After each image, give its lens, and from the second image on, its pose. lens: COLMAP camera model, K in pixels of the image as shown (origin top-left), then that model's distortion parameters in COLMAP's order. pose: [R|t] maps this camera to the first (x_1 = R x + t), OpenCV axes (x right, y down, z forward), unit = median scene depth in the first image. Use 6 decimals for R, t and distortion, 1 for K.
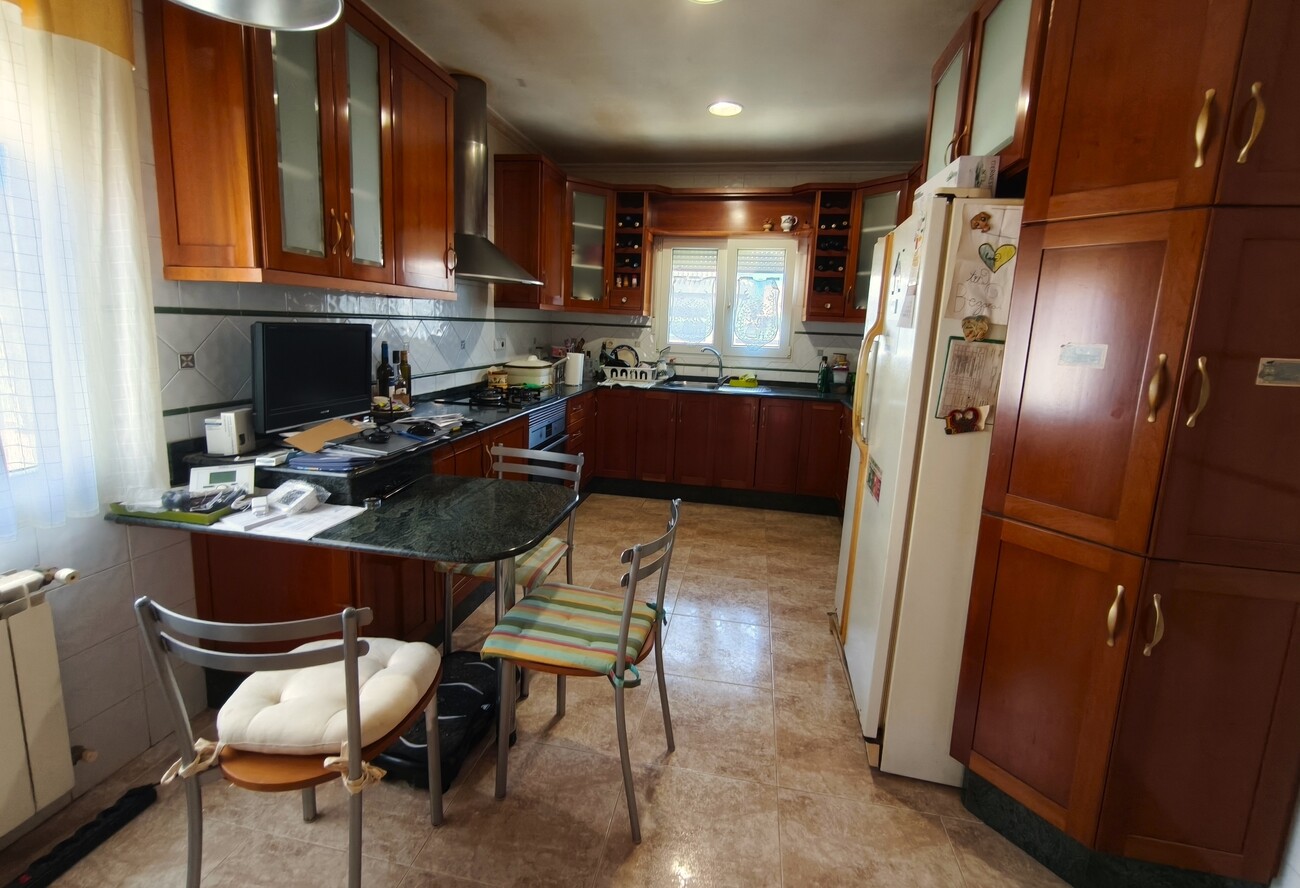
lens RADIAL K [[544.9, 0, 645.0], [0, 544.9, 402.3], [0, 0, 1]] dist [-0.001491, 0.000287]
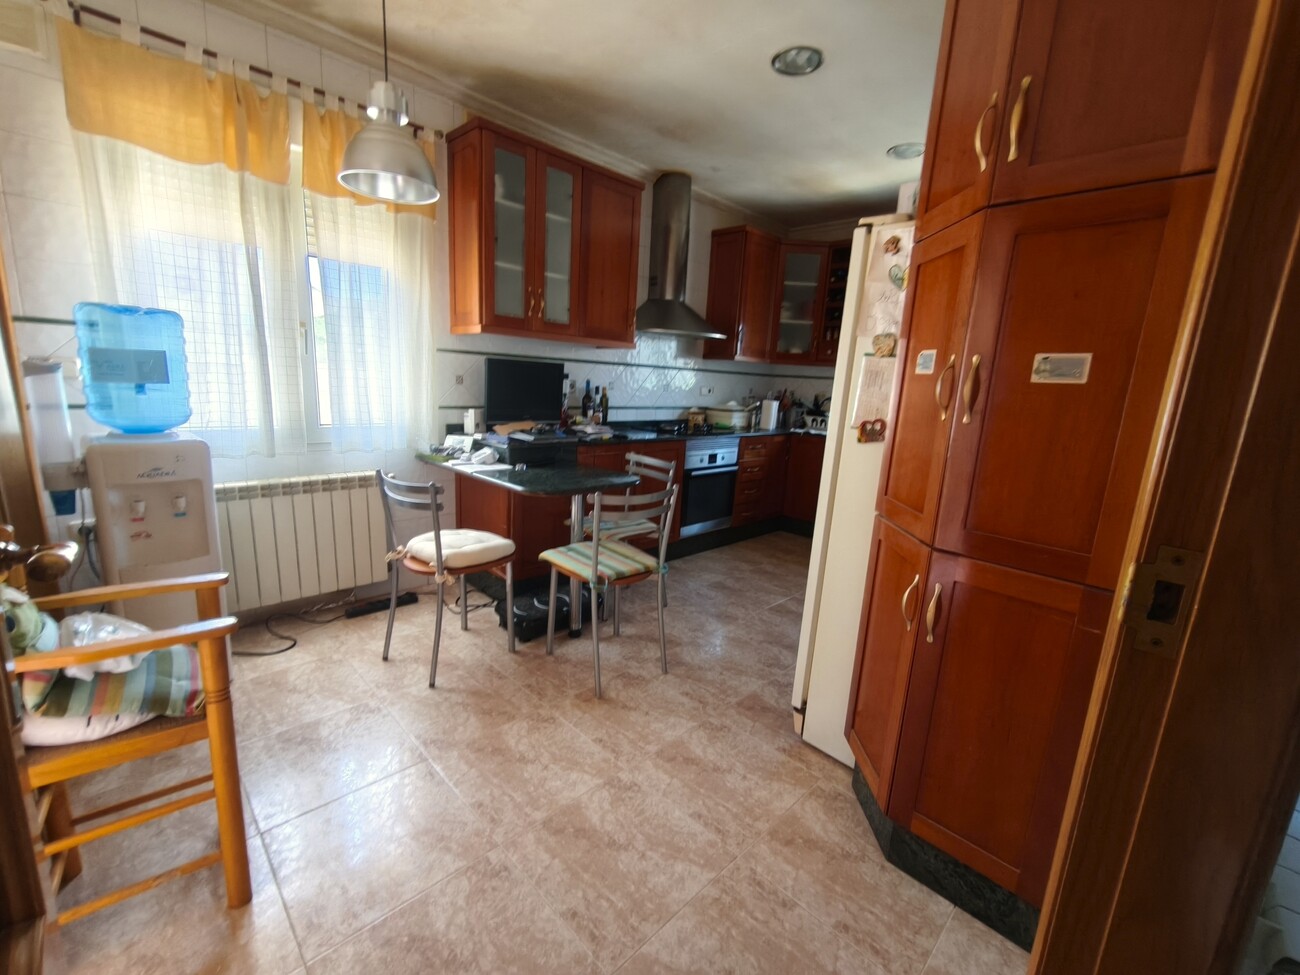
lens RADIAL K [[542.2, 0, 646.4], [0, 542.2, 485.1], [0, 0, 1]] dist [0.001129, -0.002478]
pose [[0.821154, 0.114170, -0.559169, 0.742513], [-0.101143, 0.993389, 0.054298, 0.114626], [0.561672, 0.011969, 0.827273, -0.141255]]
